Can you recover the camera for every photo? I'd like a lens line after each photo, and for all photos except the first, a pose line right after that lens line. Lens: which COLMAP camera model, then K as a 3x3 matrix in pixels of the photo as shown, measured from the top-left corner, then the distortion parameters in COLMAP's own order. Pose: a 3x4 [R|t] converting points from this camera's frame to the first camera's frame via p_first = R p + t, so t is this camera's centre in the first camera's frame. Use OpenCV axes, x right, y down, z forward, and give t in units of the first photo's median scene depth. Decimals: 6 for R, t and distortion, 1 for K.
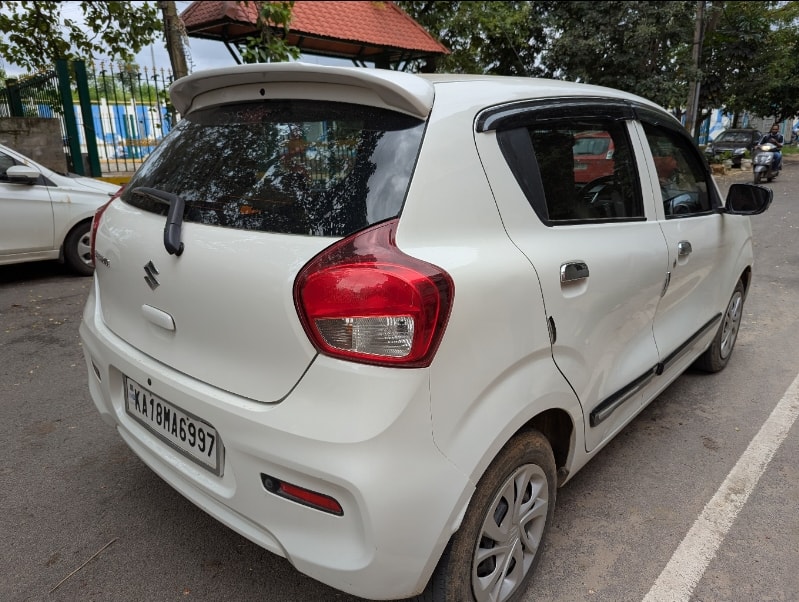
lens RADIAL K [[552.6, 0, 403.7], [0, 552.6, 297.1], [0, 0, 1]] dist [0.056941, -0.045701]
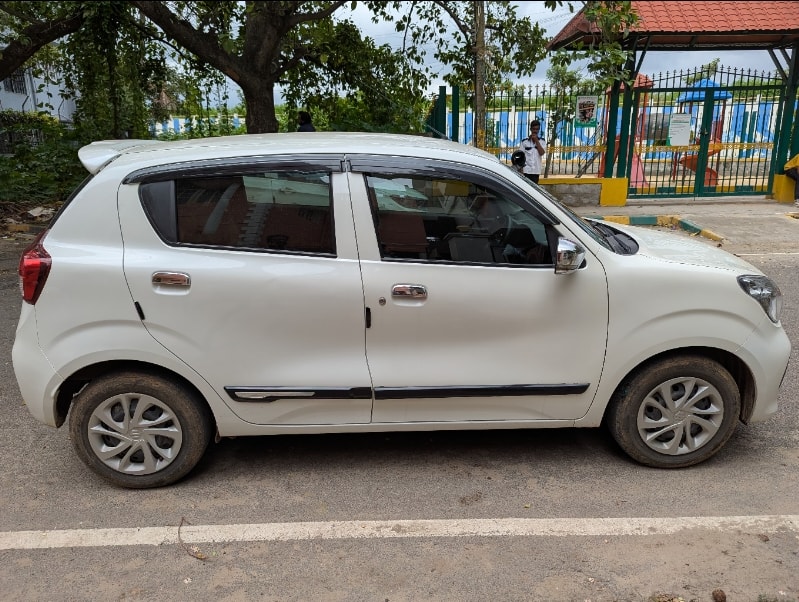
lens RADIAL K [[552.6, 0, 403.7], [0, 552.6, 297.1], [0, 0, 1]] dist [0.056941, -0.045701]
pose [[0.711588, 0.190016, -0.676414, 1.323829], [-0.188021, 0.979122, 0.077253, -0.171135], [0.676971, 0.072208, 0.732459, 0.240197]]
